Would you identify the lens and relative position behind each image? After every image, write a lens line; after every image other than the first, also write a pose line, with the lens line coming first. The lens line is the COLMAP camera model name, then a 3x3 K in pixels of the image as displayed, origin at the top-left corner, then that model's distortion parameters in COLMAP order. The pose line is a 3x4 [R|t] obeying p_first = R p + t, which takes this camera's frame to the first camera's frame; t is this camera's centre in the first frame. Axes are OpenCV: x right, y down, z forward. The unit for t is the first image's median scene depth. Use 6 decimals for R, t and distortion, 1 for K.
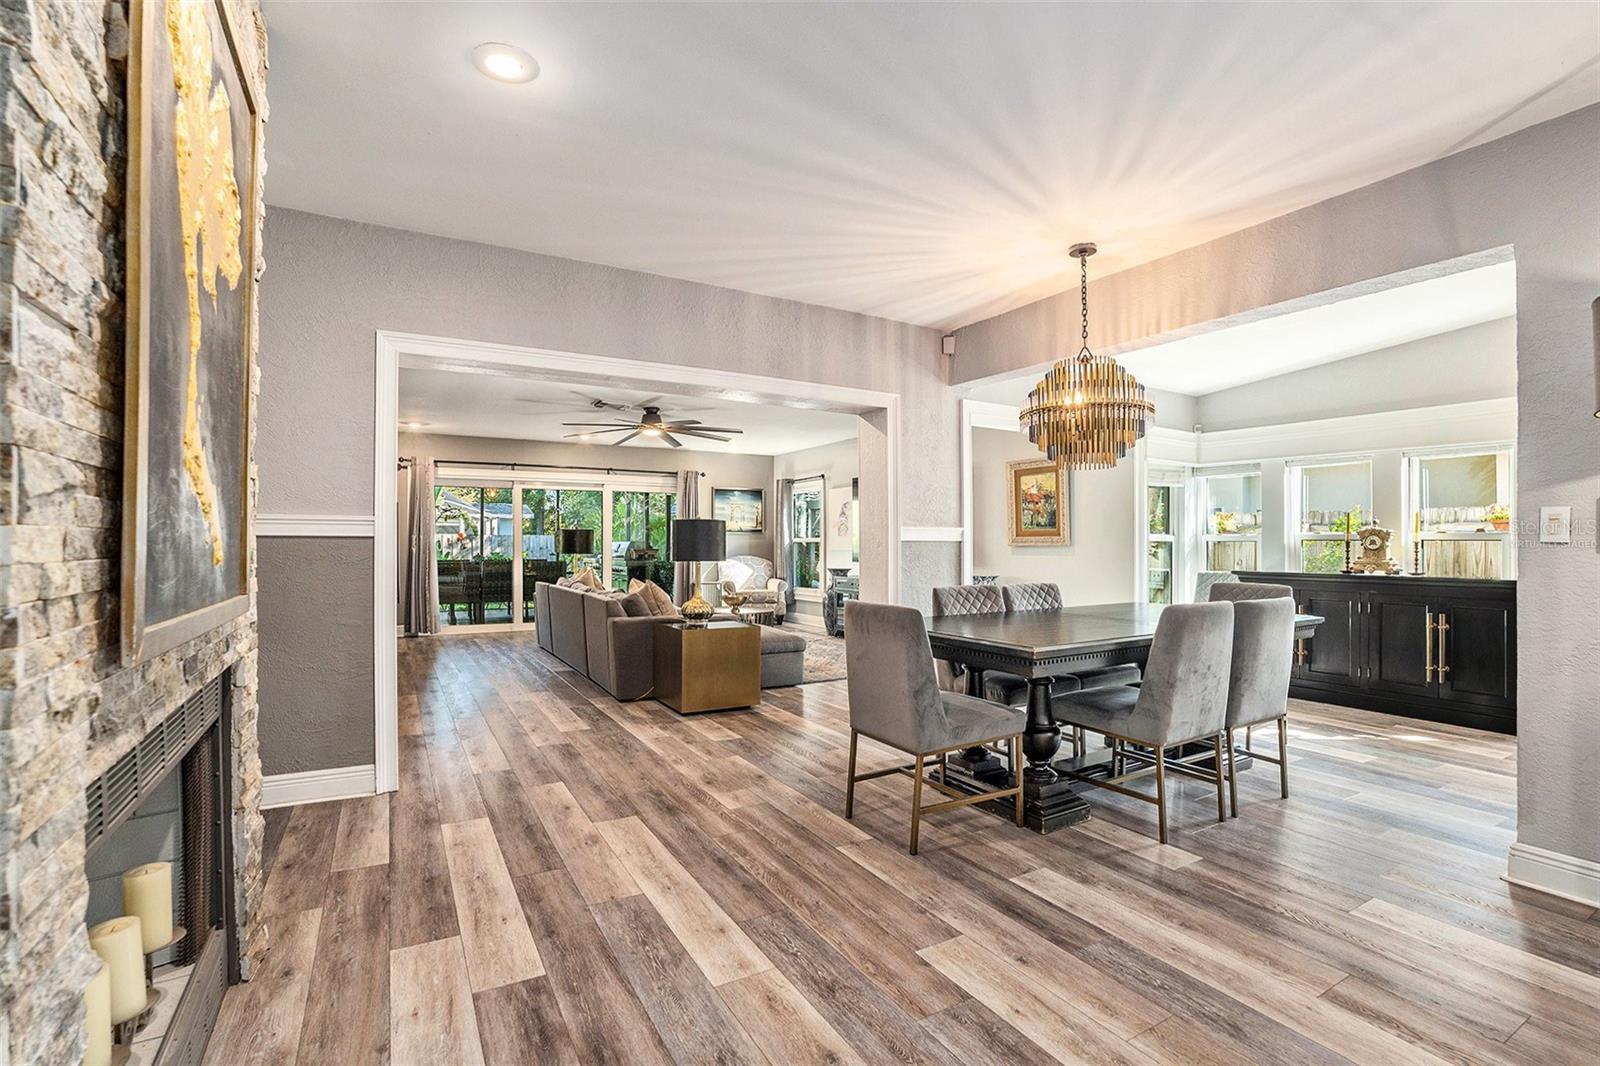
lens RADIAL K [[721.5, 0, 799.9], [0, 721.5, 538.3], [0, 0, 1]] dist [-0.063969, 0.017877]
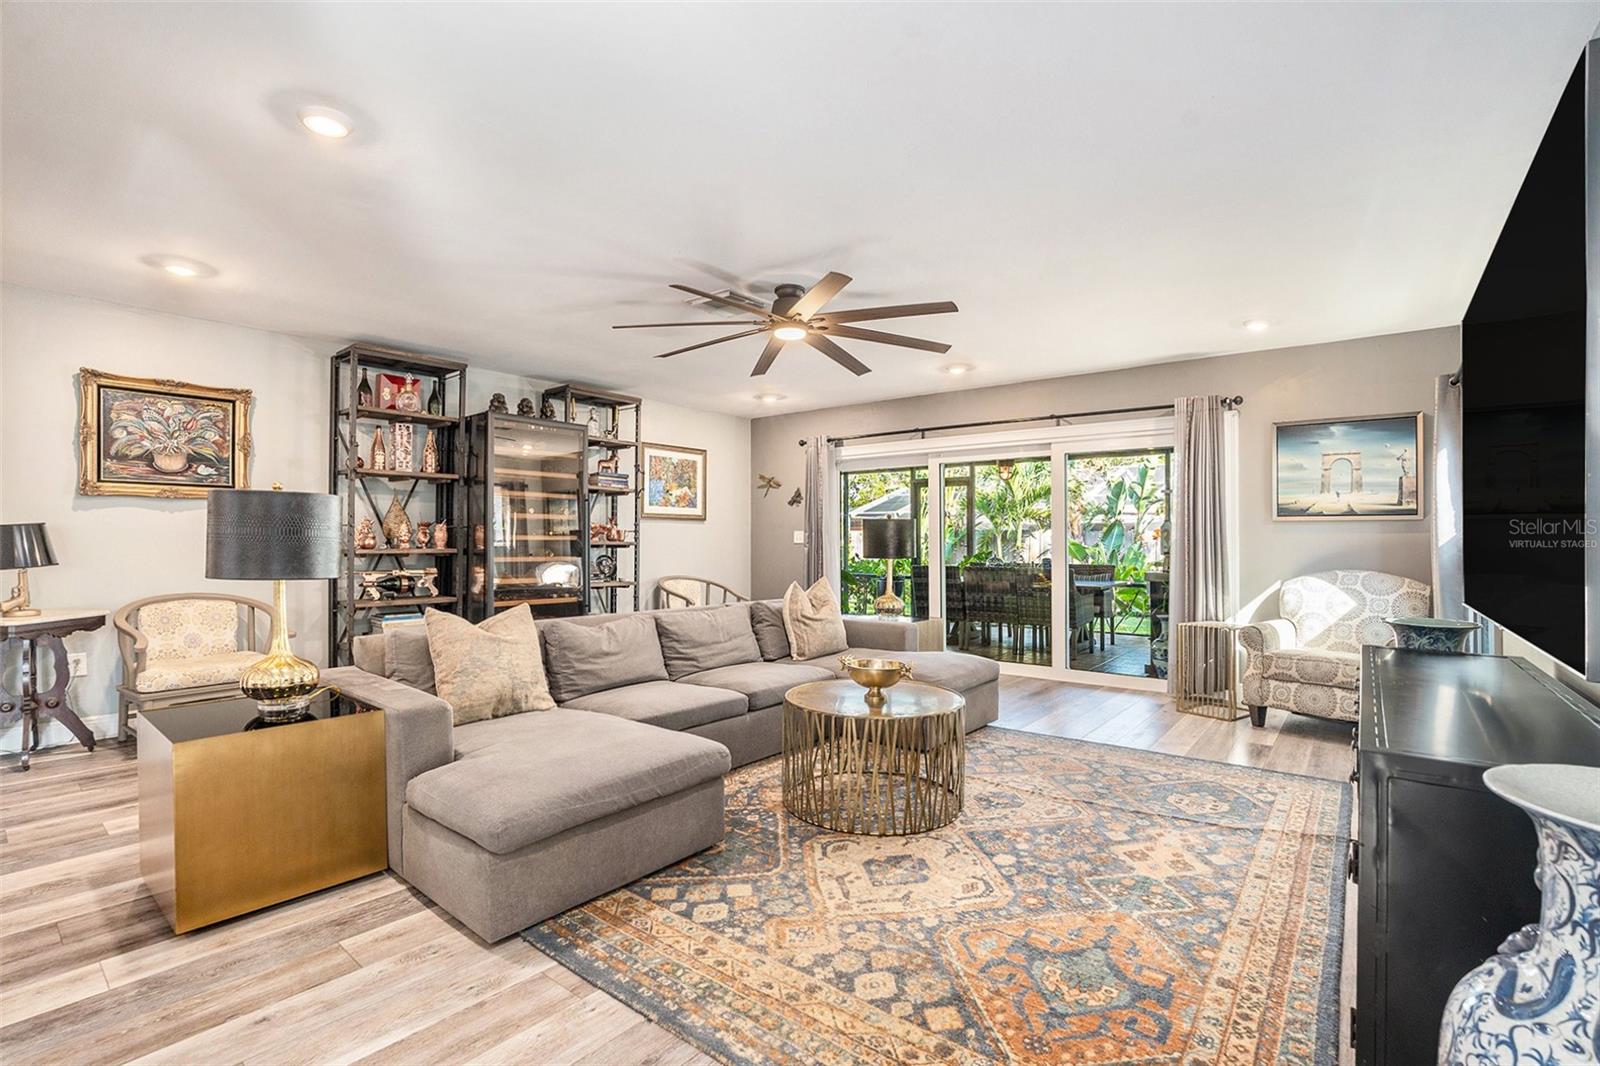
lens RADIAL K [[732.8, 0, 803.1], [0, 732.8, 516.2], [0, 0, 1]] dist [-0.043271, 0.000124]
pose [[0.362339, -0.032195, -0.931490, 0.802272], [0.002130, 0.999429, -0.033714, 0.019815], [0.932044, 0.010232, 0.362201, 2.176619]]
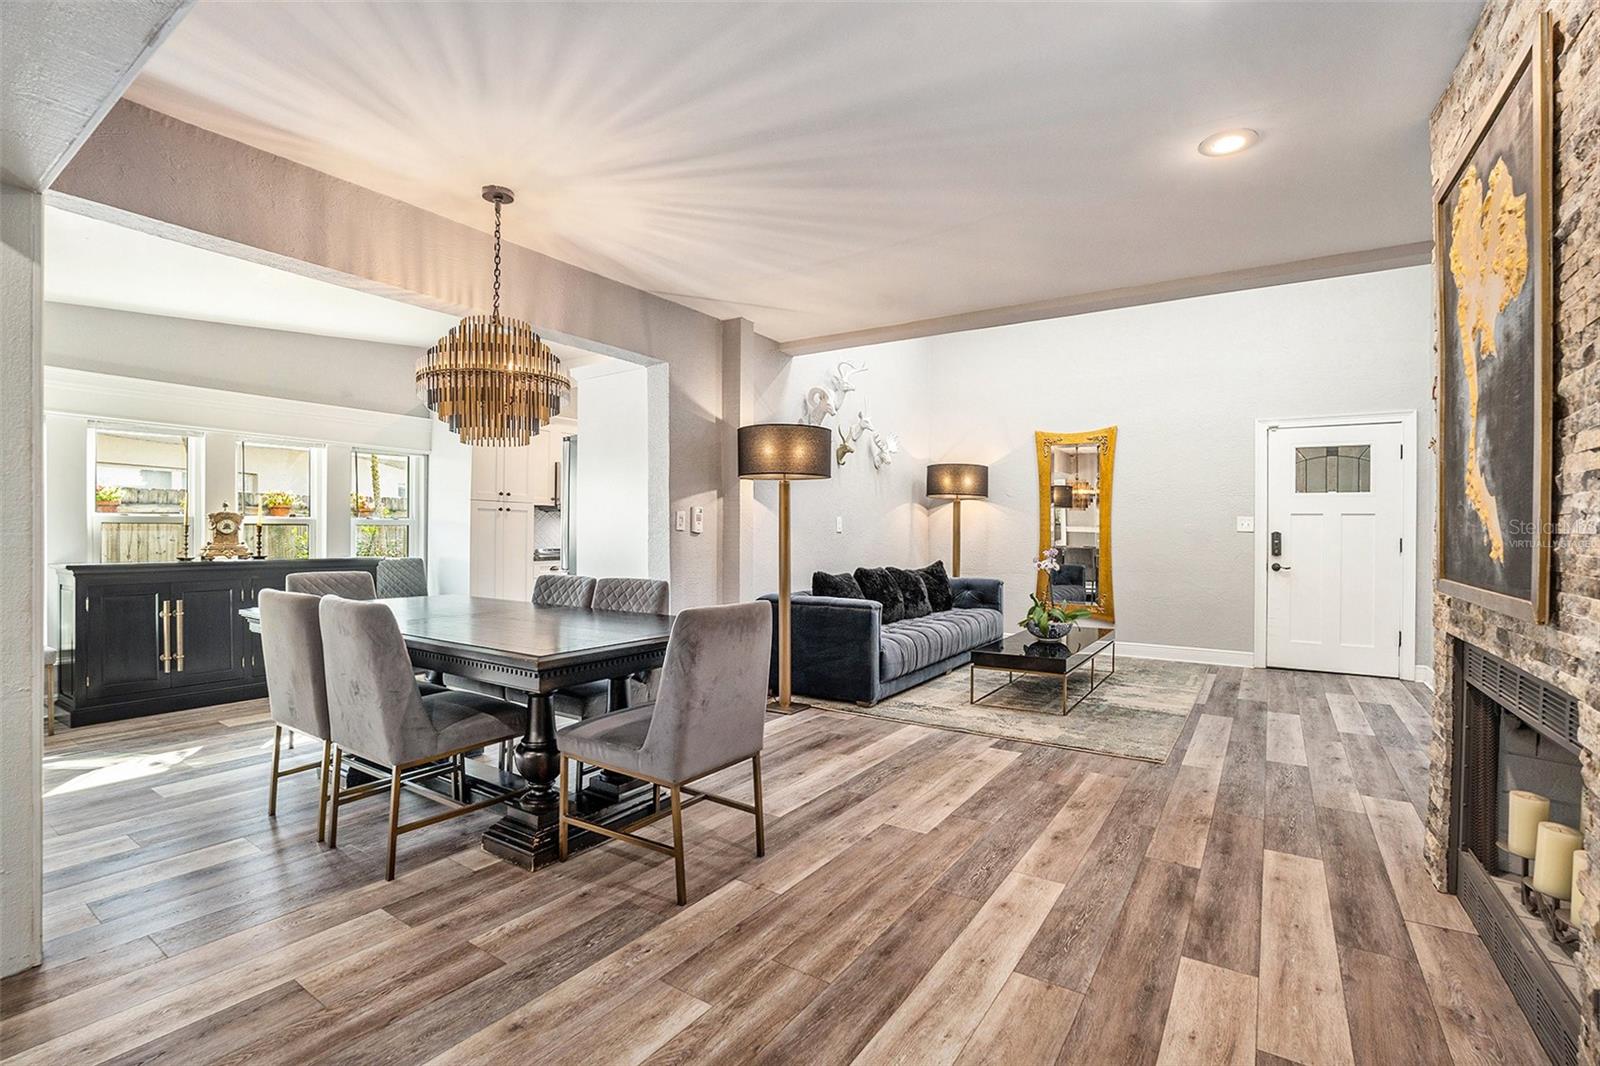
lens RADIAL K [[721.5, 0, 799.9], [0, 721.5, 538.3], [0, 0, 1]] dist [-0.063969, 0.017877]
pose [[-0.443343, -0.010157, 0.896295, -0.695626], [-0.016419, 0.999860, 0.003209, 0.010223], [-0.896202, -0.013294, -0.443448, 1.333881]]
